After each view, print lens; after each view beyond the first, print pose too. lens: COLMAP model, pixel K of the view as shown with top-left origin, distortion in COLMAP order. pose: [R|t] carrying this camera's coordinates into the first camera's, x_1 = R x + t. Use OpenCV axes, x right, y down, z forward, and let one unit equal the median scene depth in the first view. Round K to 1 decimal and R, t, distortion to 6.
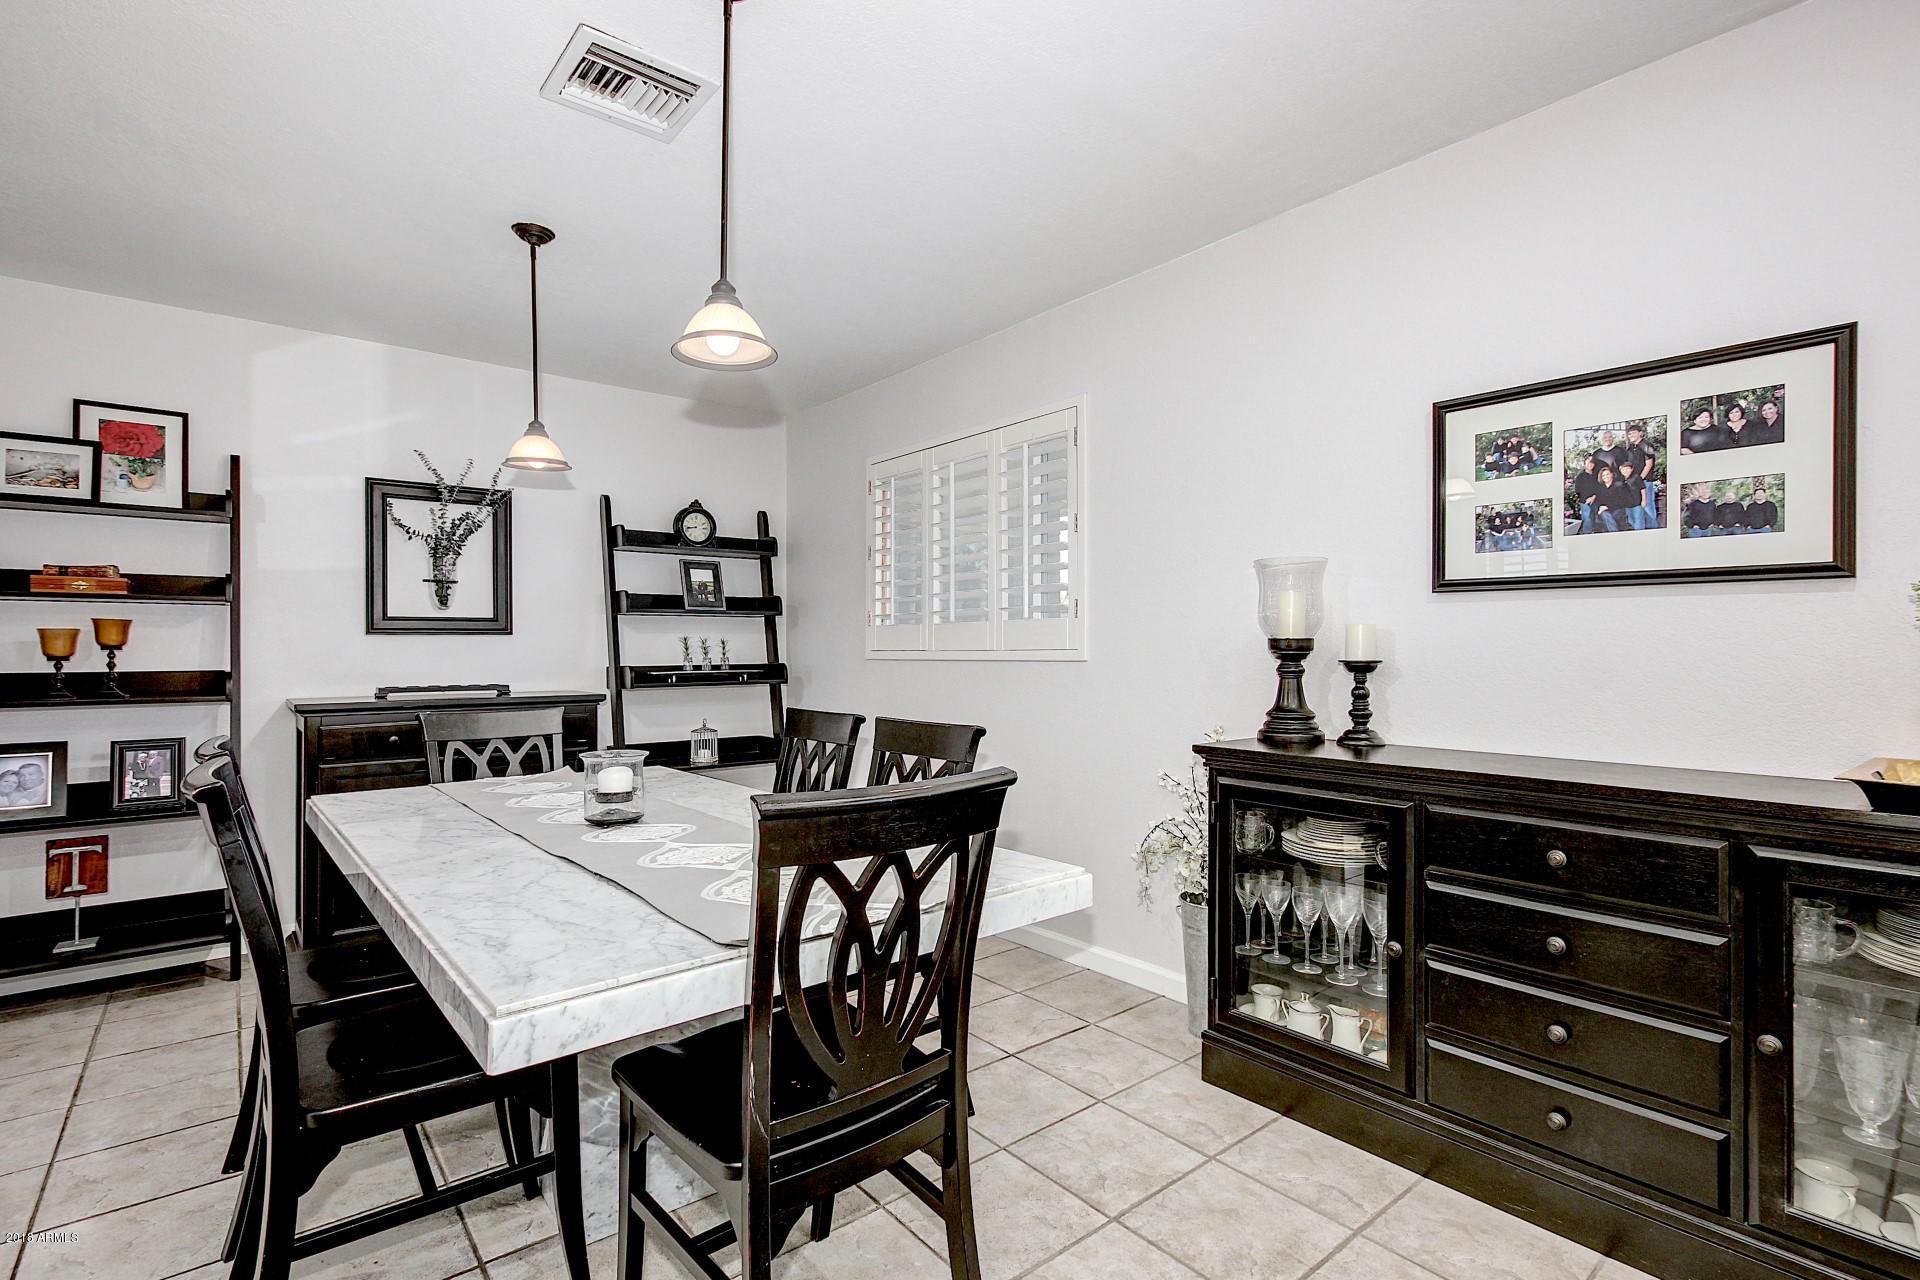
lens RADIAL K [[890.4, 0, 974.1], [0, 890.4, 645.0], [0, 0, 1]] dist [0.004001, 0.000605]
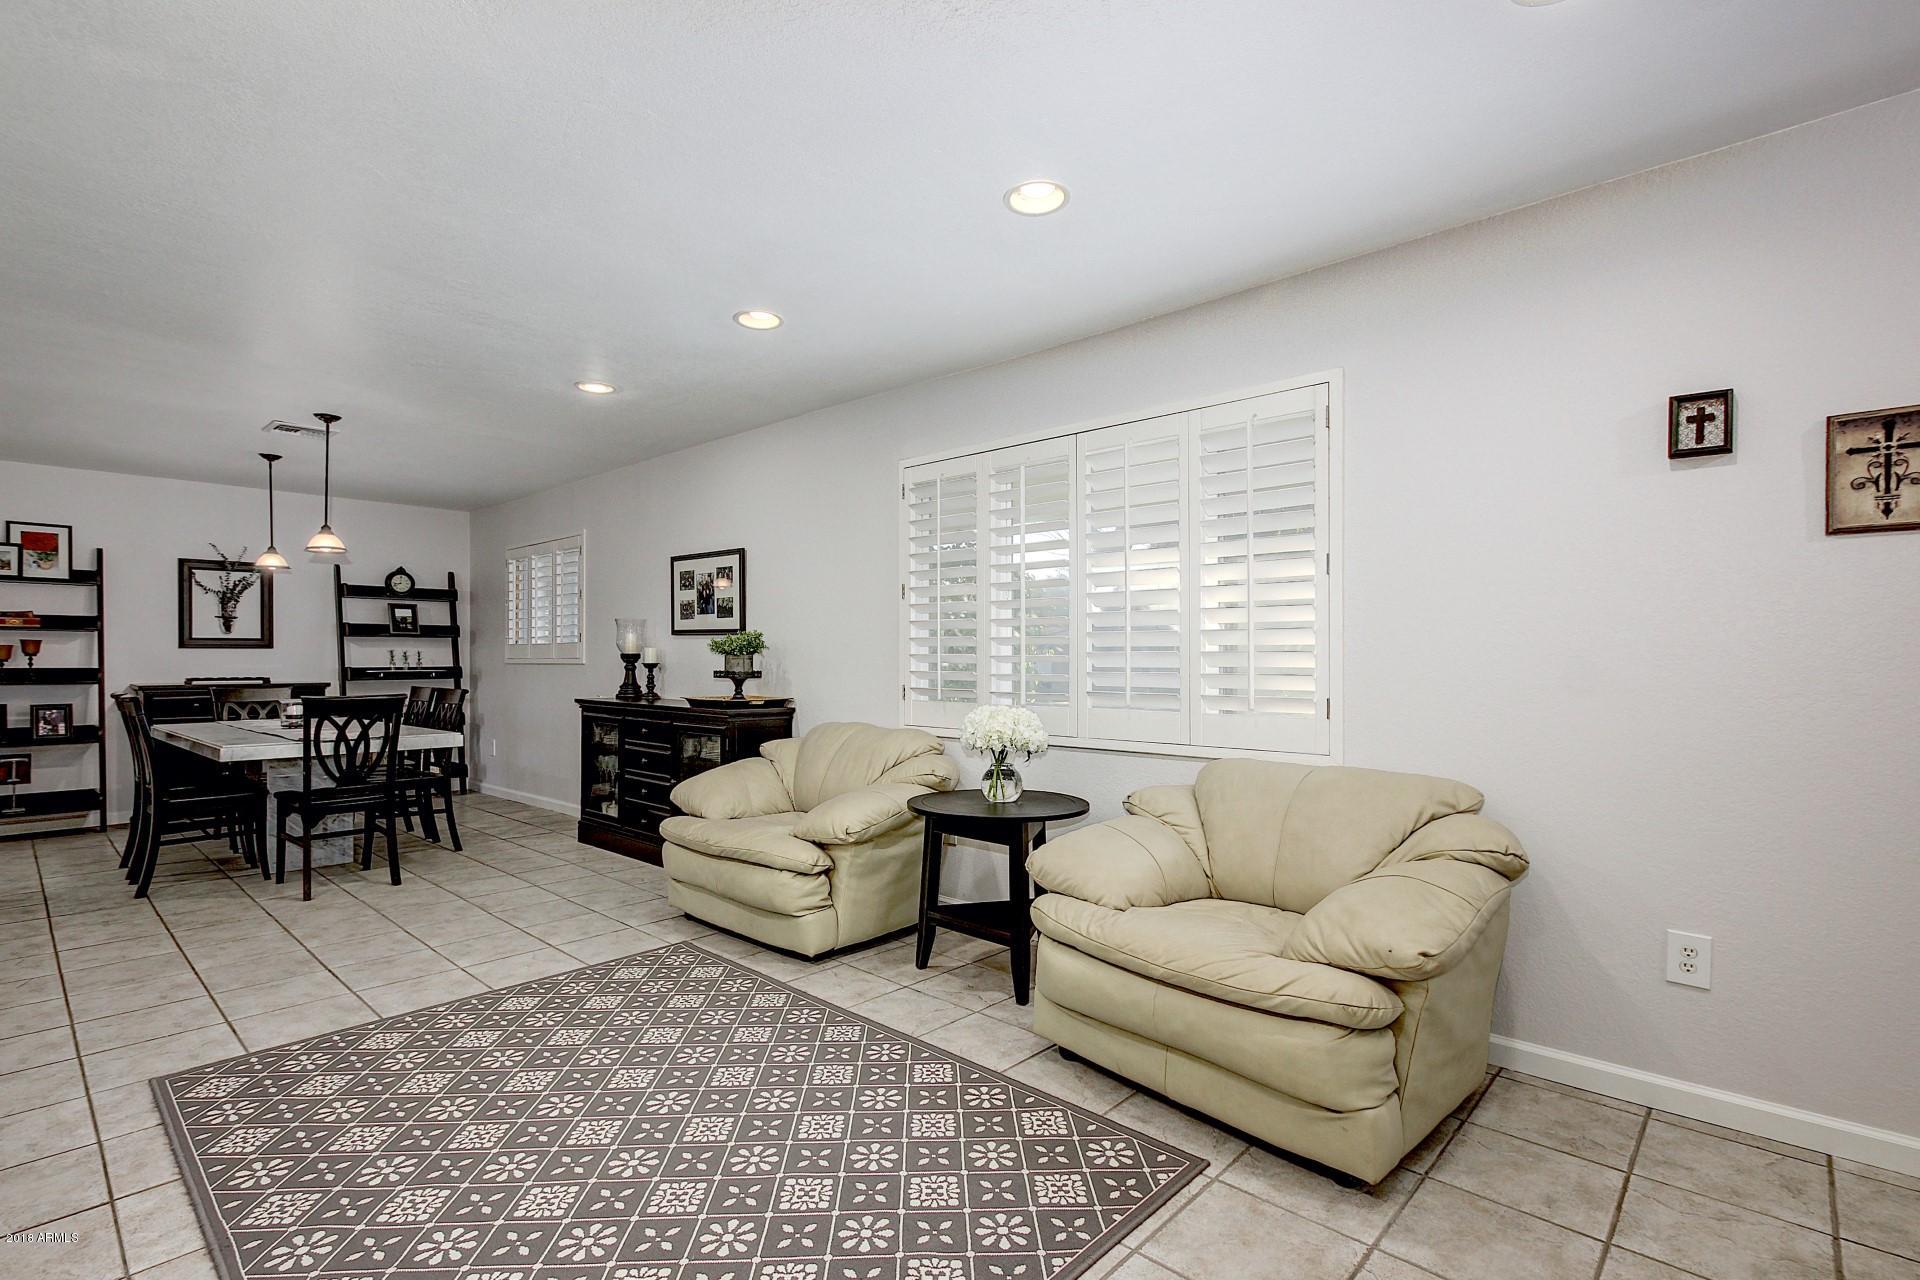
lens RADIAL K [[882.8, 0, 967.9], [0, 882.8, 664.9], [0, 0, 1]] dist [-0.001881, -0.001189]
pose [[0.990363, 0.003823, 0.138447, 0.725104], [-0.005023, 0.999953, 0.008315, -0.001359], [-0.138408, -0.008930, 0.990335, -1.095541]]
